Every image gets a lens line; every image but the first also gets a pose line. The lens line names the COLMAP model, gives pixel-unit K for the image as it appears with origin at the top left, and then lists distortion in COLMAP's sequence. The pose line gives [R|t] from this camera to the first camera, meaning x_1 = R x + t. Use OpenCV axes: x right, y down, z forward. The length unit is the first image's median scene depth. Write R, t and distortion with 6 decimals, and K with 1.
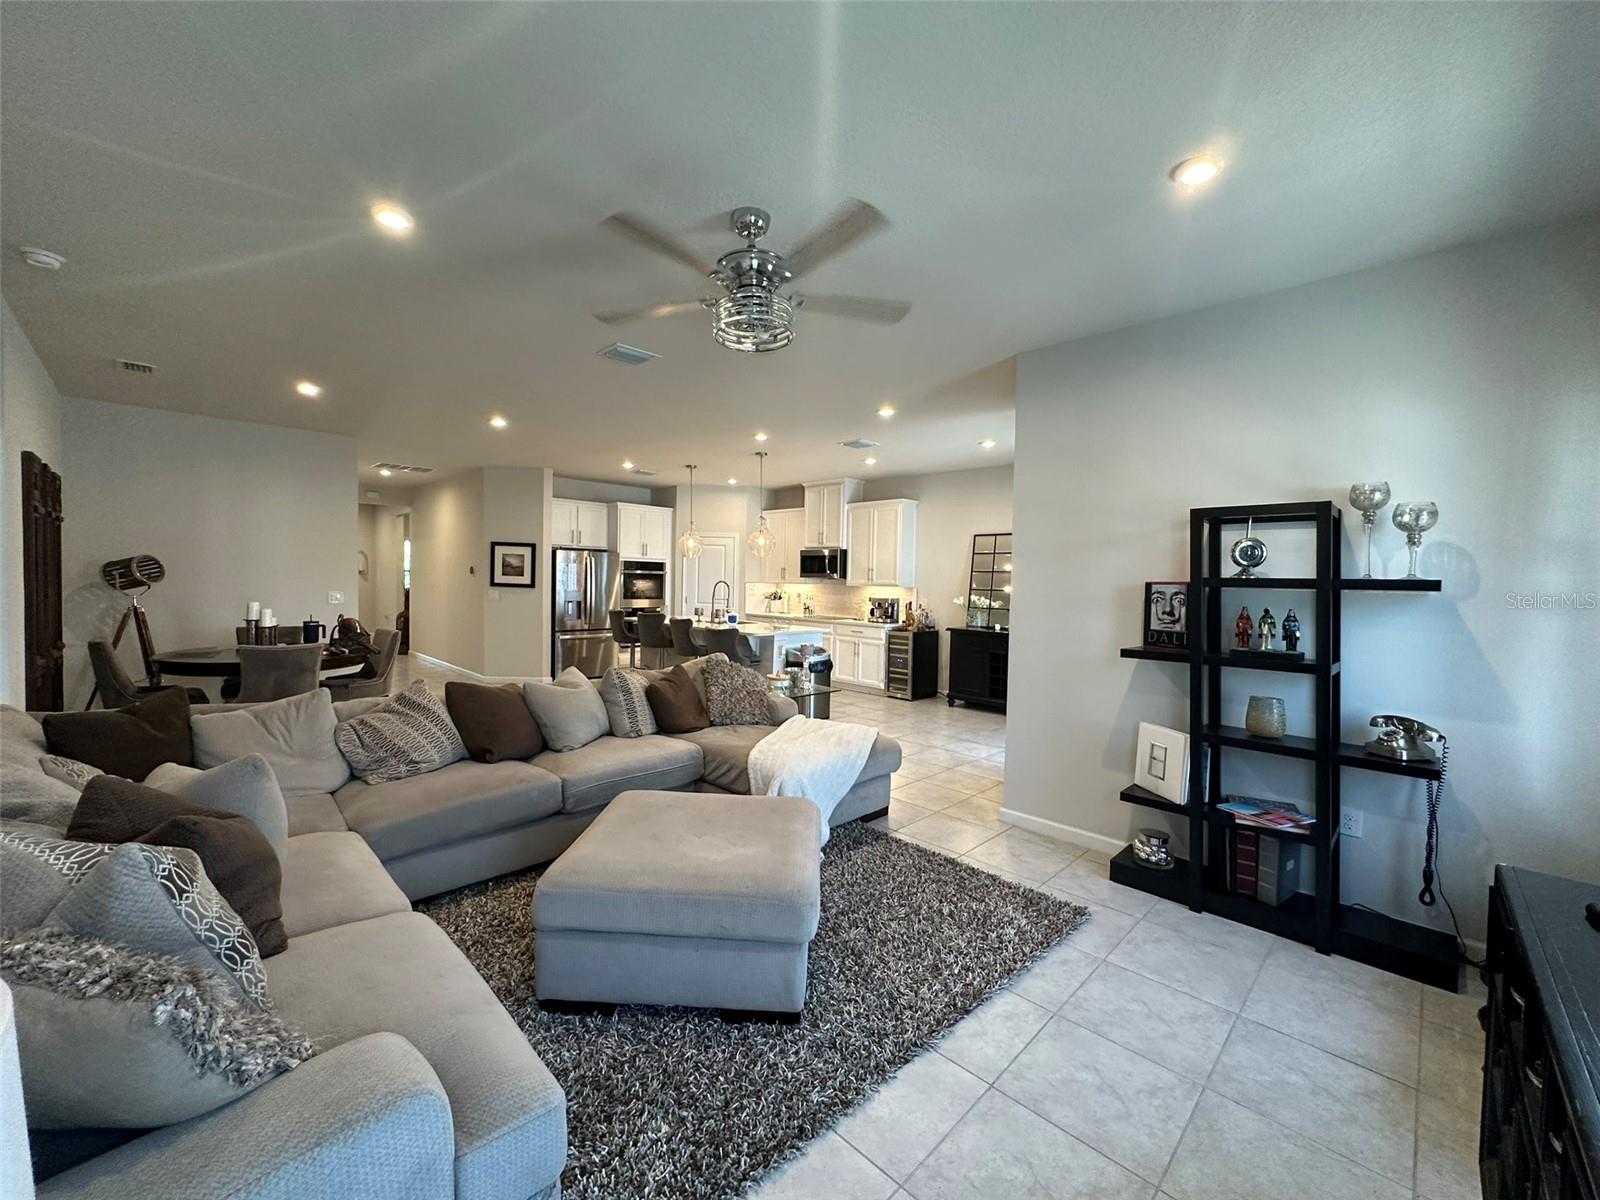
lens RADIAL K [[639.7, 0, 803.2], [0, 639.7, 601.4], [0, 0, 1]] dist [-0.004936, 0.001094]
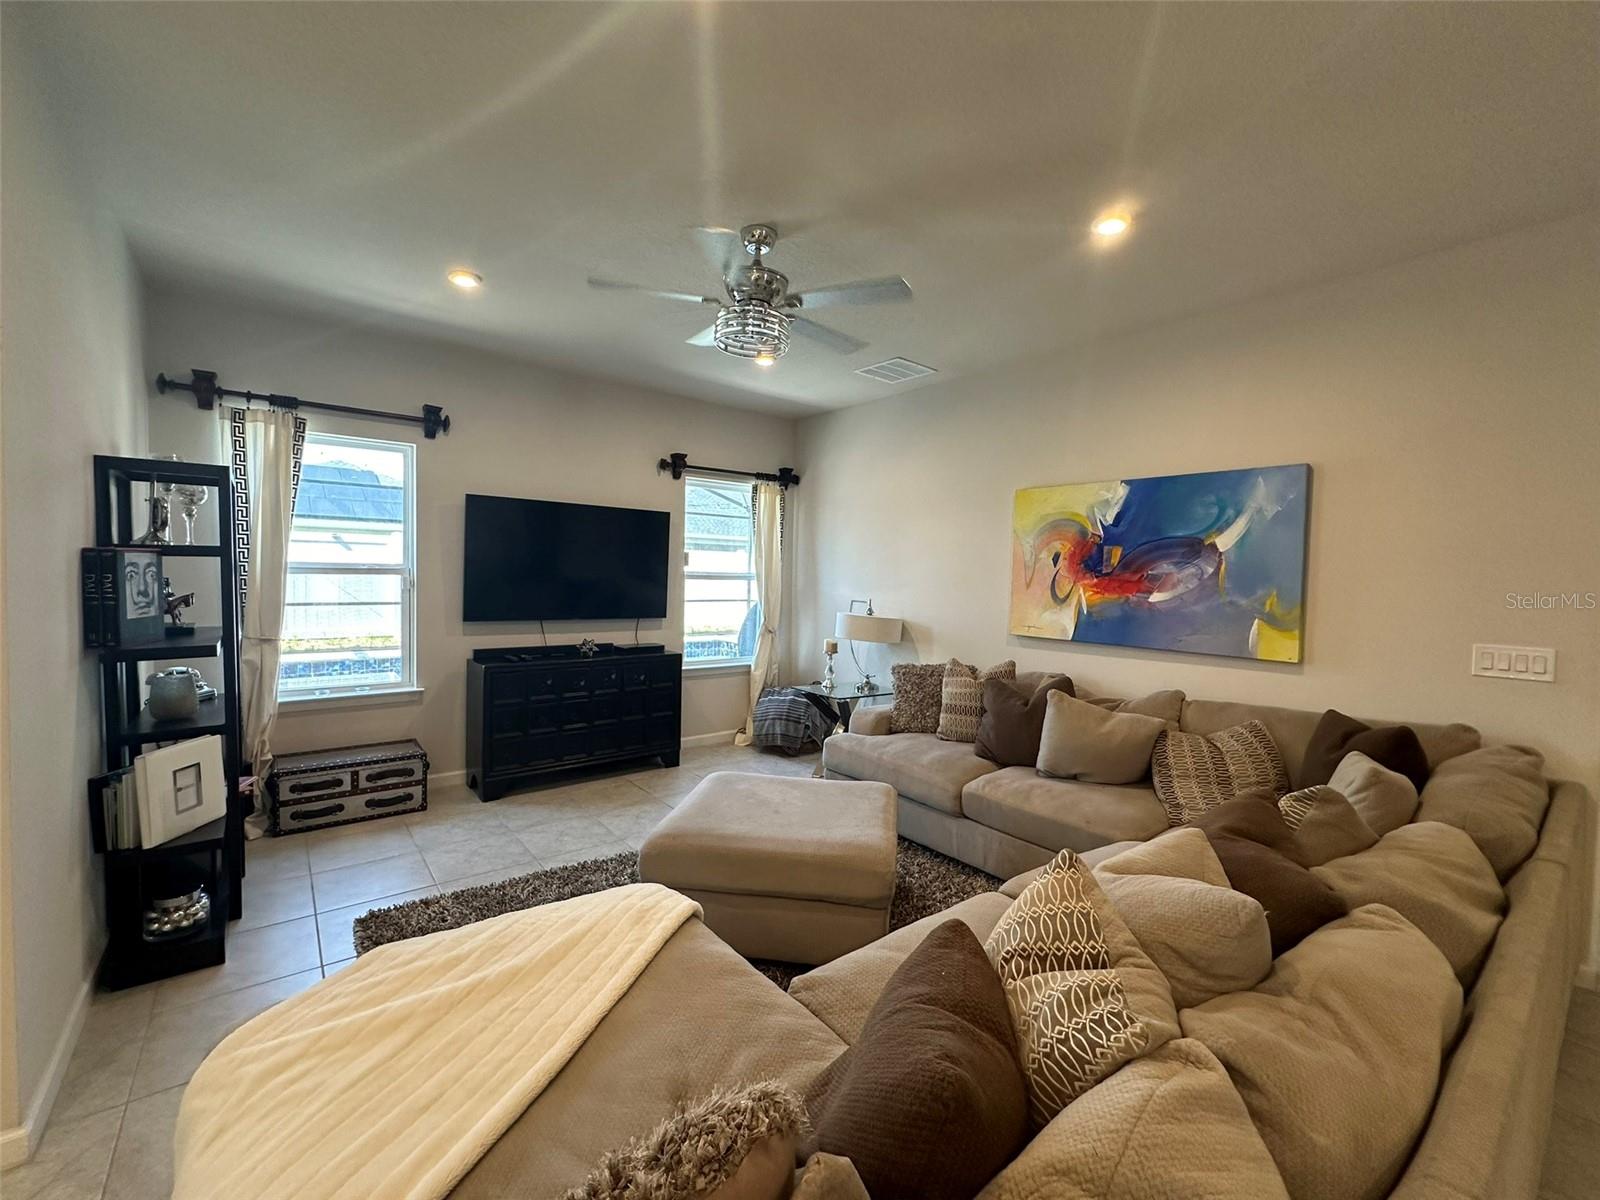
lens RADIAL K [[666.4, 0, 802.2], [0, 666.4, 597.4], [0, 0, 1]] dist [-0.003138, -0.000015]
pose [[-0.992641, -0.045382, 0.112267, -0.090306], [-0.037087, 0.996501, 0.074899, -0.022453], [-0.115273, 0.070184, -0.990851, 0.622604]]
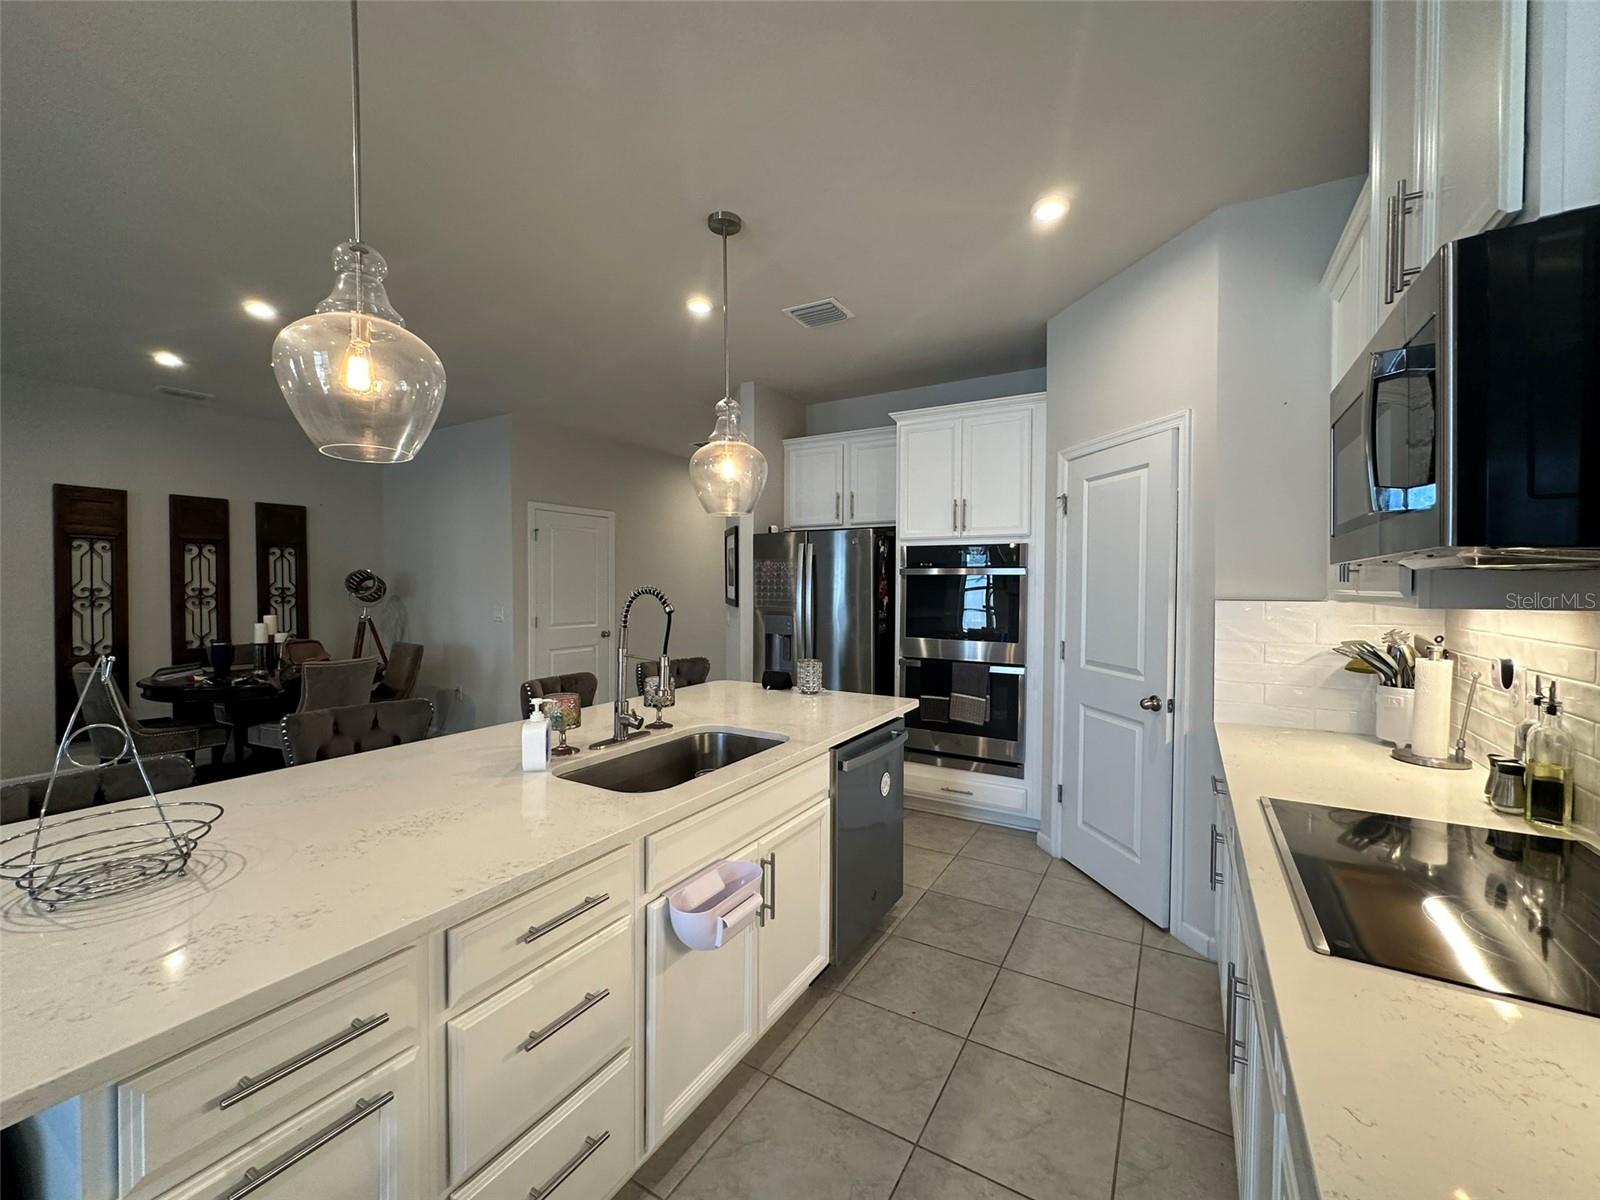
lens RADIAL K [[639.7, 0, 805.6], [0, 639.7, 598.9], [0, 0, 1]] dist [-0.004936, 0.001094]
pose [[0.242827, 0.001060, -0.970069, 0.130269], [-0.034889, 0.999362, -0.007641, -0.025789], [0.969442, 0.035701, 0.242709, 0.927139]]
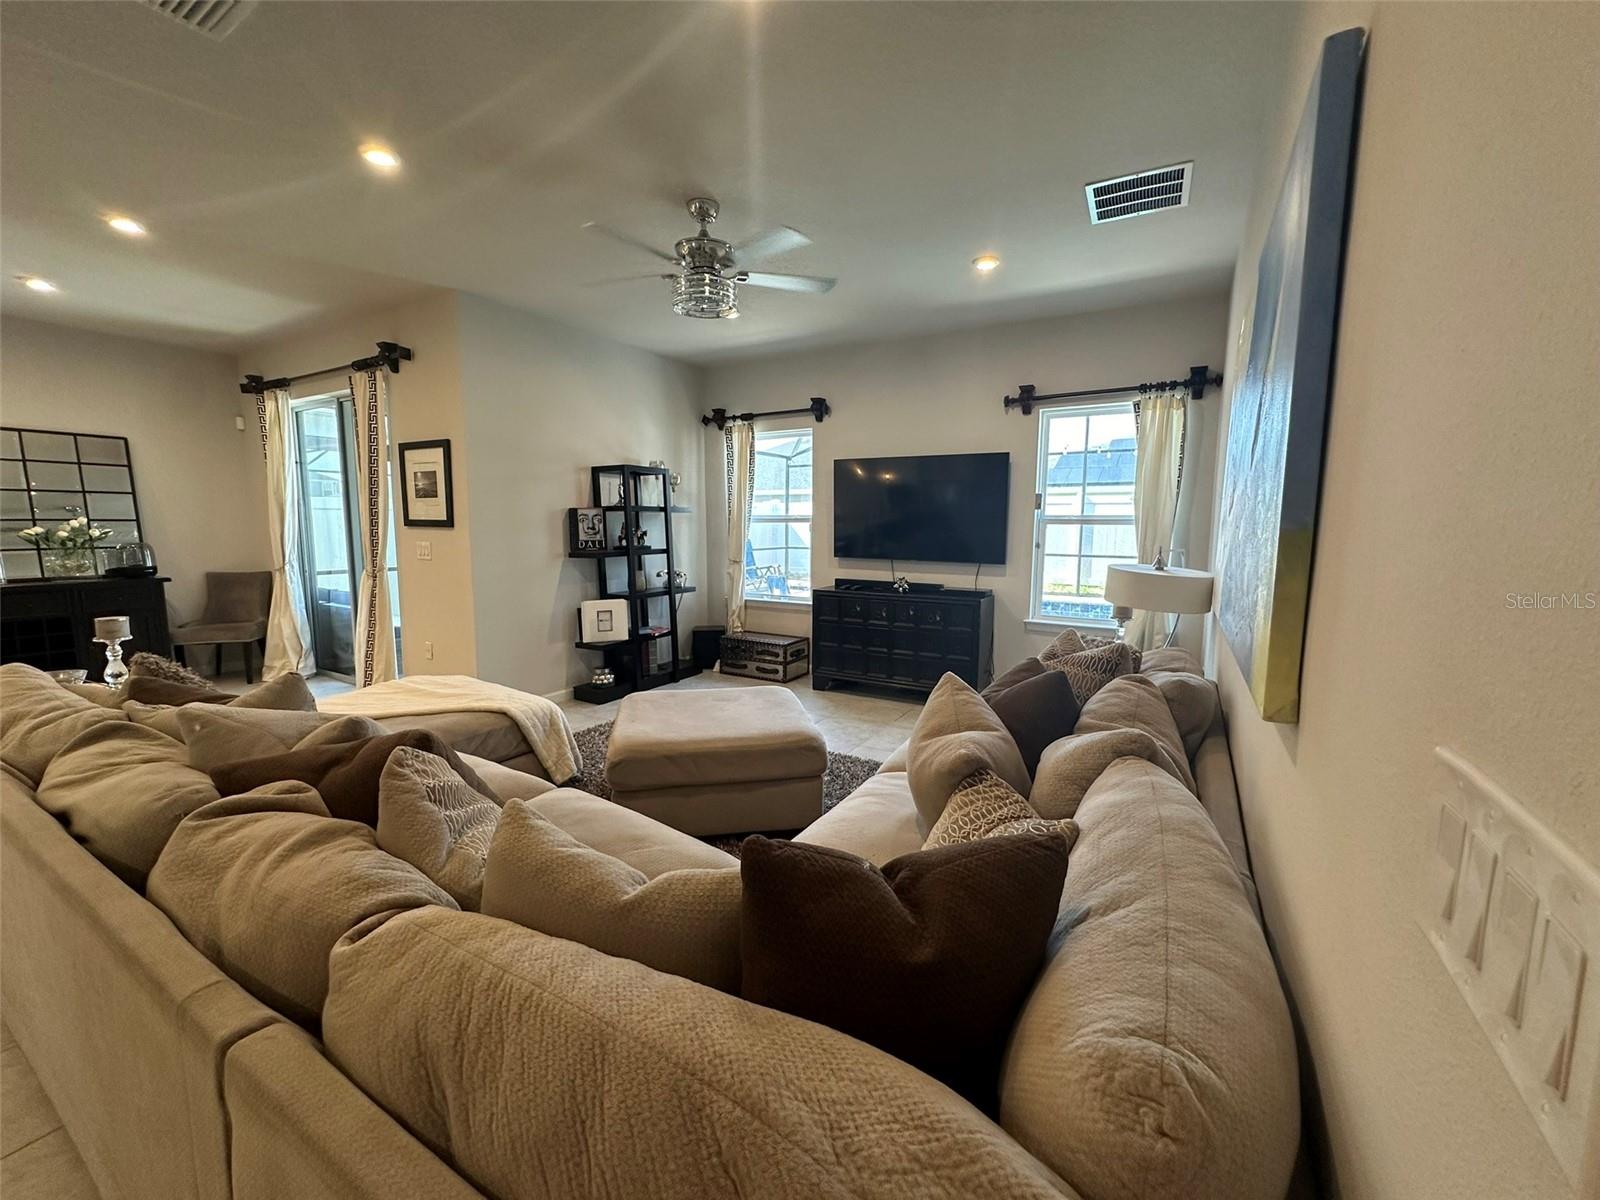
lens RADIAL K [[639.7, 0, 802.7], [0, 639.7, 596.5], [0, 0, 1]] dist [-0.004936, 0.001094]
pose [[-0.243347, -0.130846, 0.961073, -0.406260], [0.025540, 0.989651, 0.141203, -0.008914], [-0.969603, 0.058907, -0.237487, 0.332658]]
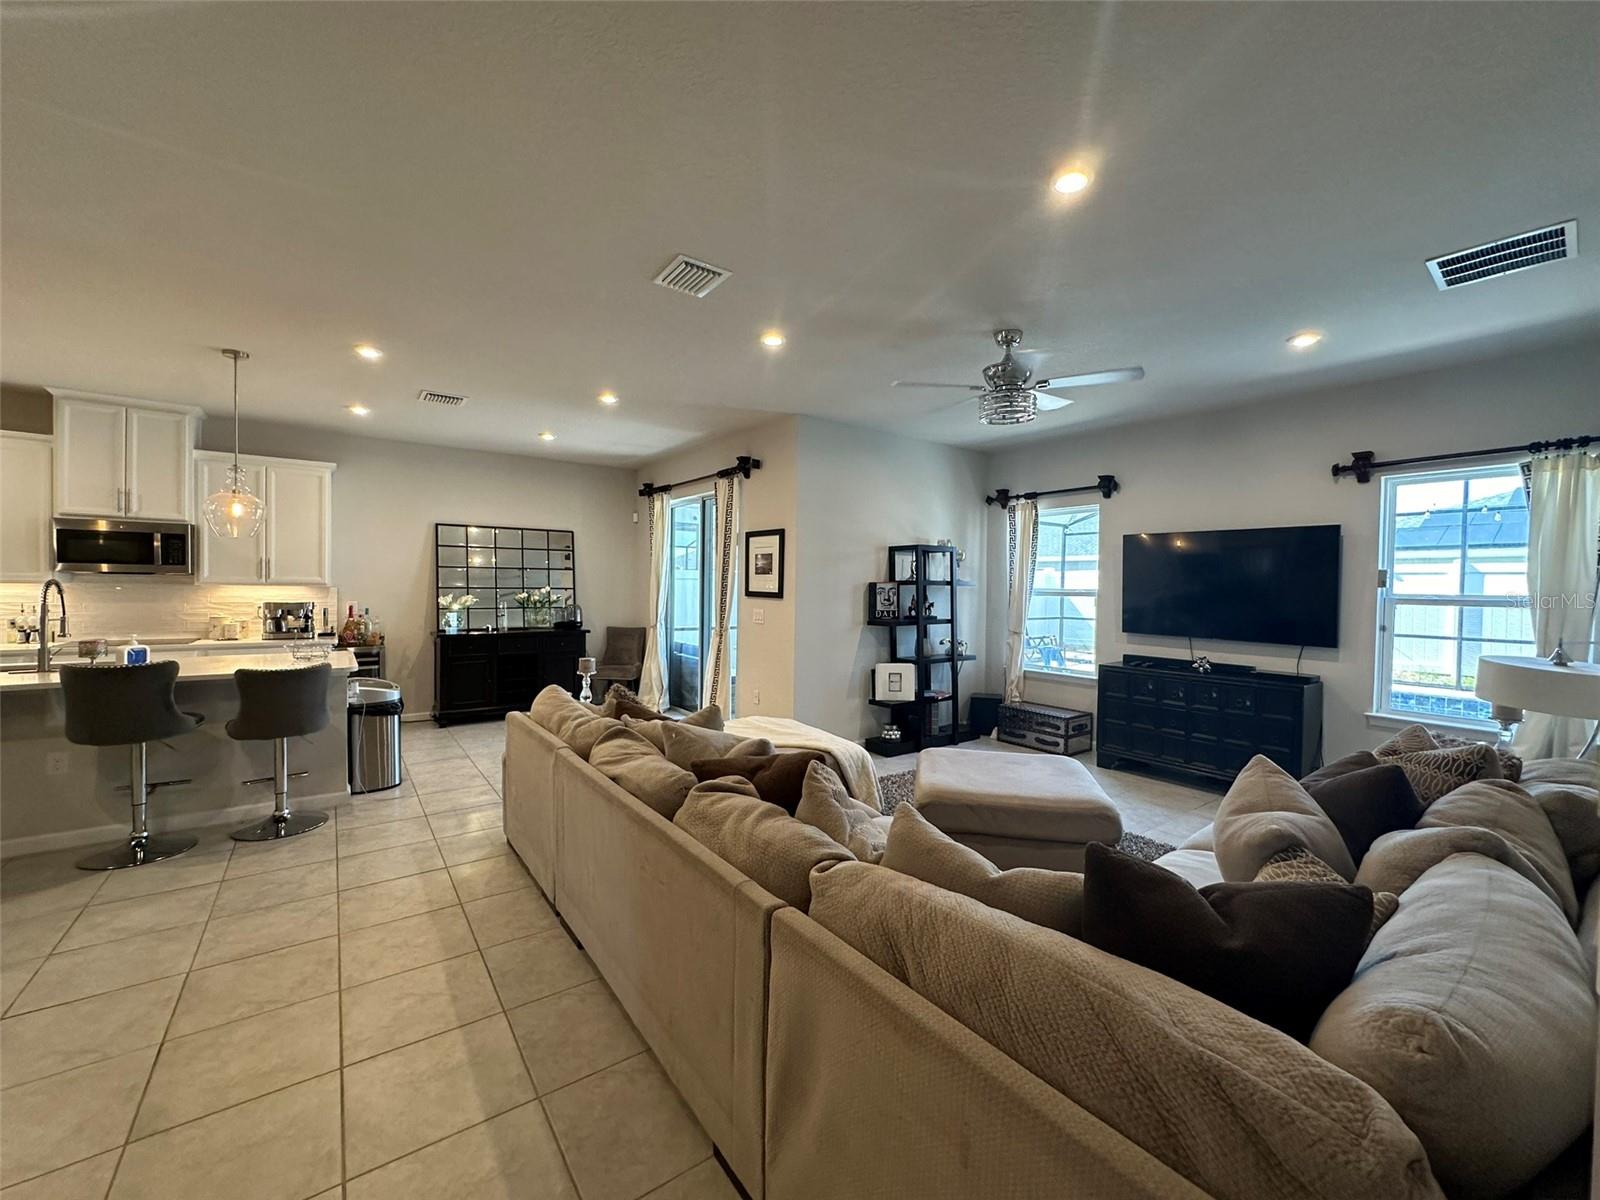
lens RADIAL K [[639.7, 0, 803.4], [0, 639.7, 597.4], [0, 0, 1]] dist [-0.004936, 0.001094]
pose [[0.155060, -0.035223, 0.987277, -0.463838], [0.024696, 0.999190, 0.031770, -0.019229], [-0.987596, 0.019456, 0.155805, 0.359996]]
